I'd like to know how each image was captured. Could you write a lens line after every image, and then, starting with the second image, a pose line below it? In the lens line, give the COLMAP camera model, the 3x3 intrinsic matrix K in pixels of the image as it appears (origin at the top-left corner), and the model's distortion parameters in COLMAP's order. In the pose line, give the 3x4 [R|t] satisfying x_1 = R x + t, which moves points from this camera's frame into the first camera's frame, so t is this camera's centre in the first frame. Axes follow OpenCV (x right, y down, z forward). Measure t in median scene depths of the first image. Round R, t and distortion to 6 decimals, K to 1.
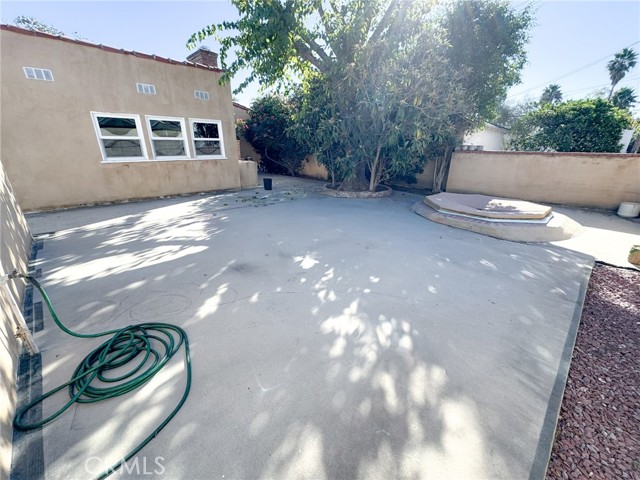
lens RADIAL K [[255.0, 0, 320.0], [0, 255.0, 240.0], [0, 0, 1]] dist [0.001421, 0.000114]
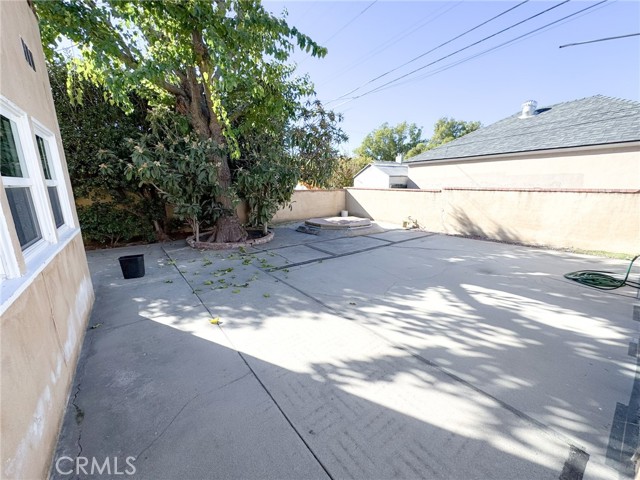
lens RADIAL K [[255.0, 0, 320.0], [0, 255.0, 240.0], [0, 0, 1]] dist [0.001421, 0.000114]
pose [[0.133204, -0.215055, 0.967475, -1.583450], [0.353664, 0.922221, 0.156302, -0.543632], [-0.925839, 0.321341, 0.198900, 1.341208]]
